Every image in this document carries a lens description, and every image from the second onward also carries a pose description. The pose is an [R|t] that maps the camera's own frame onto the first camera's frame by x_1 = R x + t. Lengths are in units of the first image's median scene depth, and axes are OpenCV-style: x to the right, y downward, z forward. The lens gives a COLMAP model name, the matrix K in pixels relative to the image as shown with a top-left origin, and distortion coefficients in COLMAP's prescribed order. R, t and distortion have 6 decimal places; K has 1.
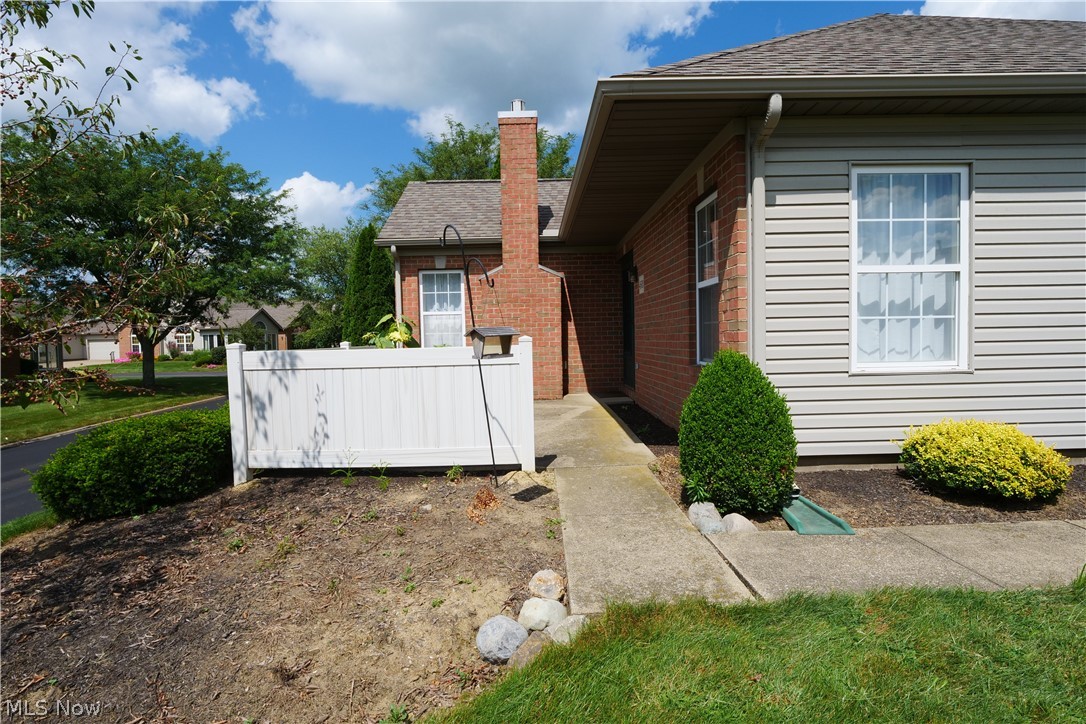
lens RADIAL K [[530.2, 0, 534.8], [0, 530.2, 354.4], [0, 0, 1]] dist [-0.012063, -0.001783]
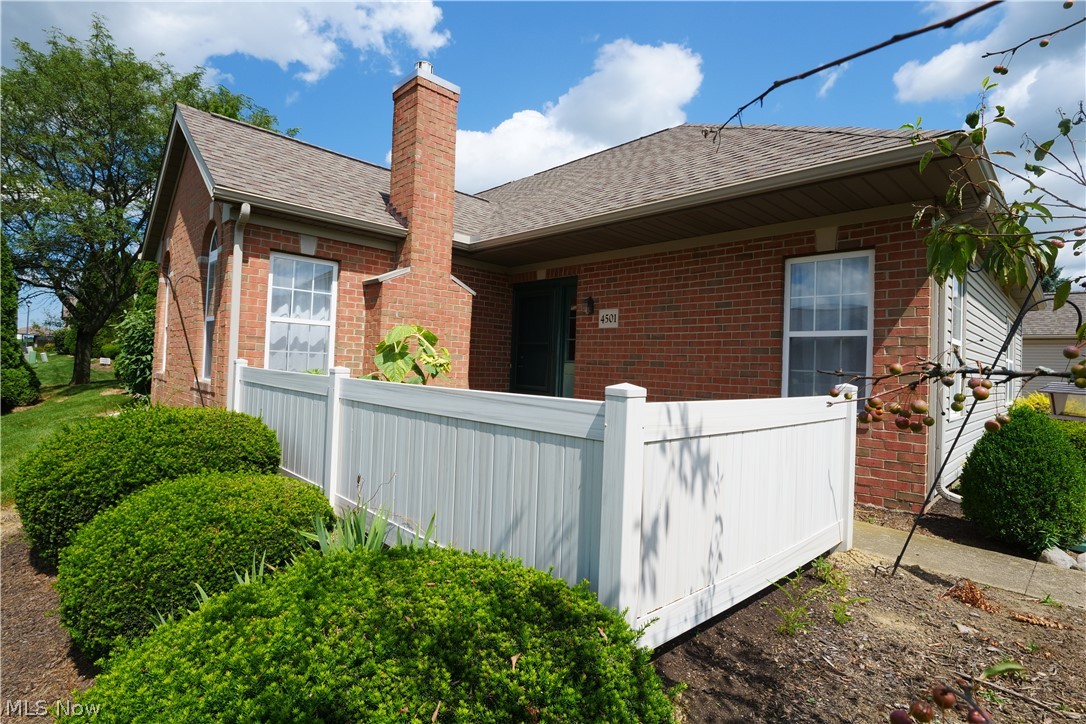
lens RADIAL K [[524.7, 0, 541.2], [0, 524.7, 351.9], [0, 0, 1]] dist [-0.010906, -0.000094]
pose [[0.717468, 0.066397, 0.693420, -0.426379], [-0.030758, 0.997496, -0.063689, -0.008010], [-0.695913, 0.024367, 0.717713, 0.338585]]
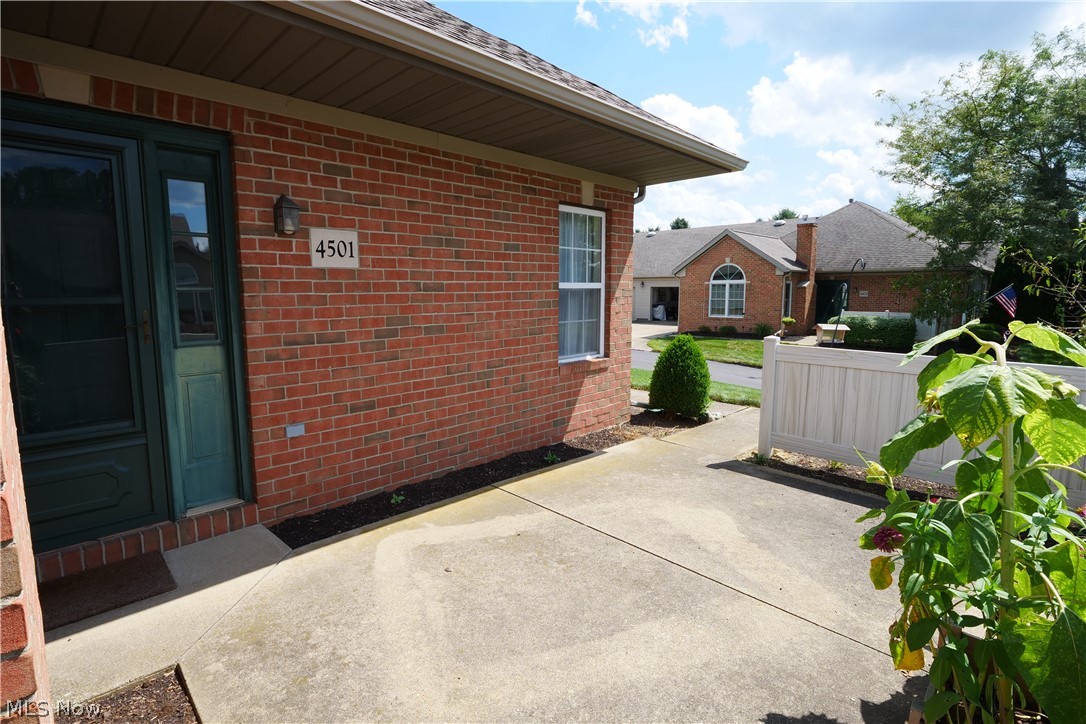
lens RADIAL K [[526.4, 0, 529.0], [0, 526.4, 355.5], [0, 0, 1]] dist [-0.007766, -0.000857]
pose [[-0.698591, -0.067881, 0.712294, -0.209644], [0.040688, 0.990110, 0.134262, -0.076218], [-0.714364, 0.122776, -0.688920, 0.985001]]
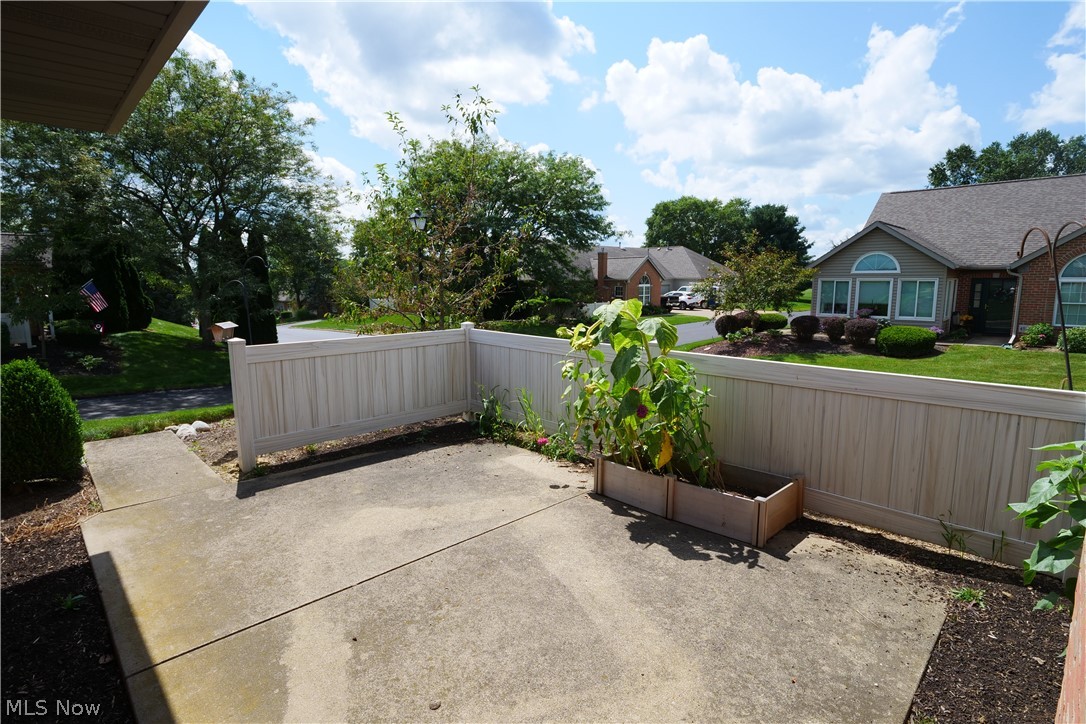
lens RADIAL K [[530.2, 0, 534.8], [0, 530.2, 354.4], [0, 0, 1]] dist [-0.012063, -0.001783]
pose [[-0.717748, 0.121896, -0.685550, 0.127028], [-0.003063, 0.983995, 0.178169, -0.087020], [0.696296, 0.129981, -0.705887, 0.979221]]
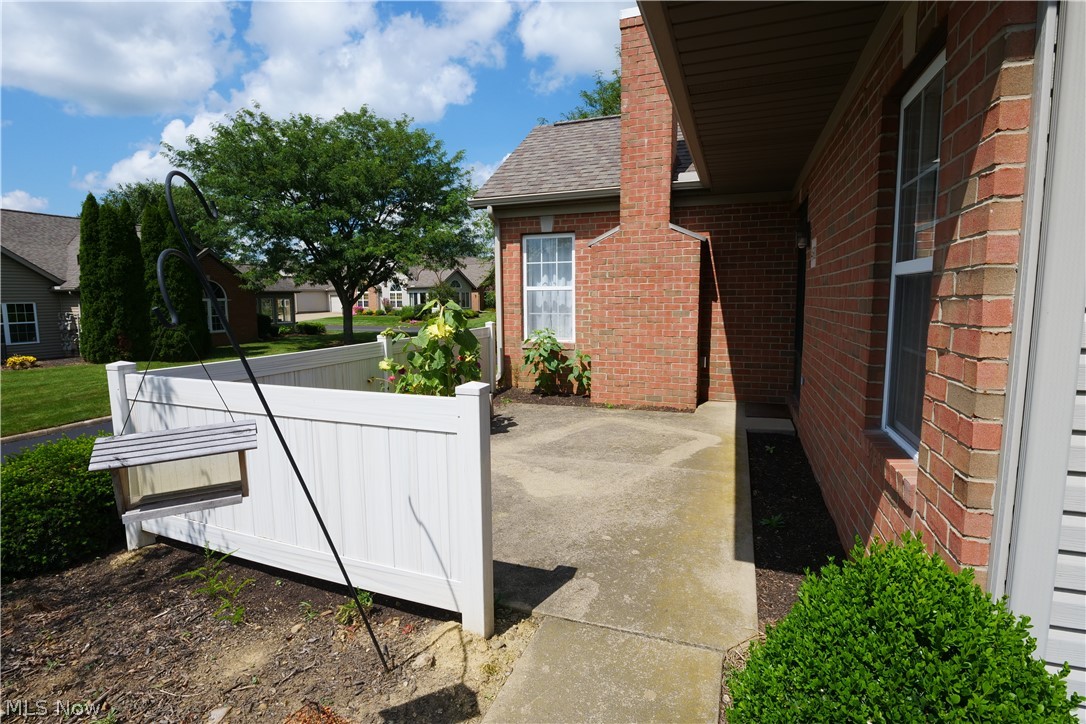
lens RADIAL K [[530.2, 0, 534.8], [0, 530.2, 354.4], [0, 0, 1]] dist [-0.012063, -0.001783]
pose [[0.932353, 0.053042, -0.357636, 0.101849], [-0.023467, 0.995972, 0.086537, -0.049102], [0.360786, -0.072290, 0.929843, 0.247729]]
